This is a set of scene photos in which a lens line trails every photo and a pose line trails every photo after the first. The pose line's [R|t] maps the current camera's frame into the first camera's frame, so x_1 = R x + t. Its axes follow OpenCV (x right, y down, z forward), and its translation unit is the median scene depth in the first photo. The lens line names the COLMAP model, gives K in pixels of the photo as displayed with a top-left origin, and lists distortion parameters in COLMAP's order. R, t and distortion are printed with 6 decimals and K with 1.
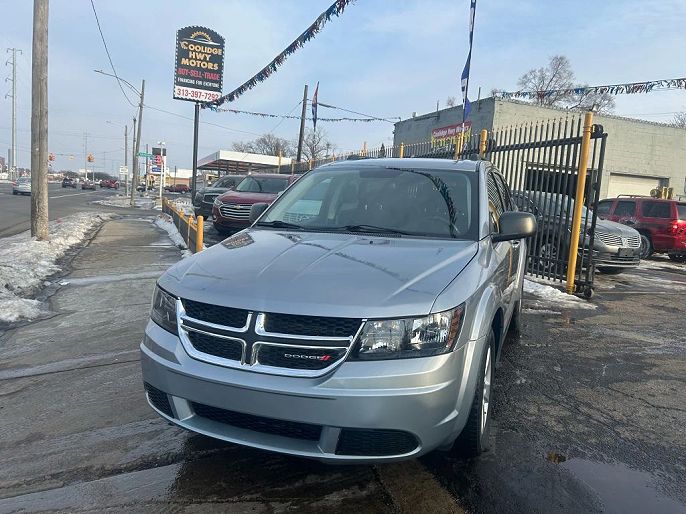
lens RADIAL K [[505.1, 0, 343.0], [0, 505.1, 257.0], [0, 0, 1]] dist [0.028845, -0.033950]
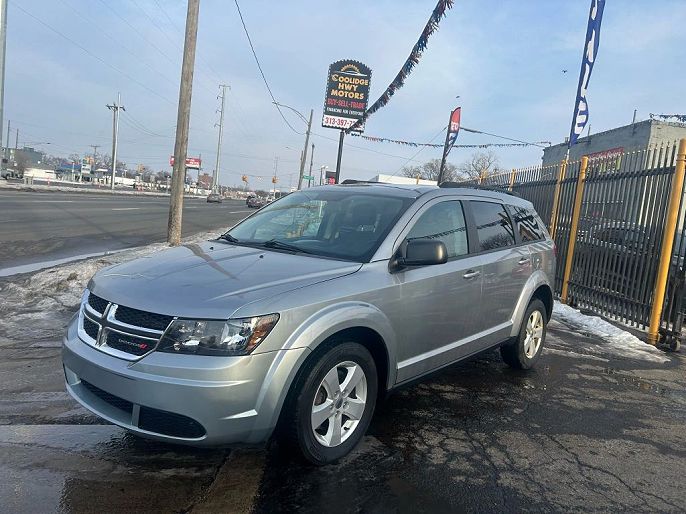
lens RADIAL K [[505.1, 0, 343.0], [0, 505.1, 257.0], [0, 0, 1]] dist [0.028845, -0.033950]
pose [[0.948642, 0.067997, -0.308956, 0.148285], [-0.082468, 0.996013, -0.034007, -0.001421], [0.305412, 0.057739, 0.950468, -0.001121]]
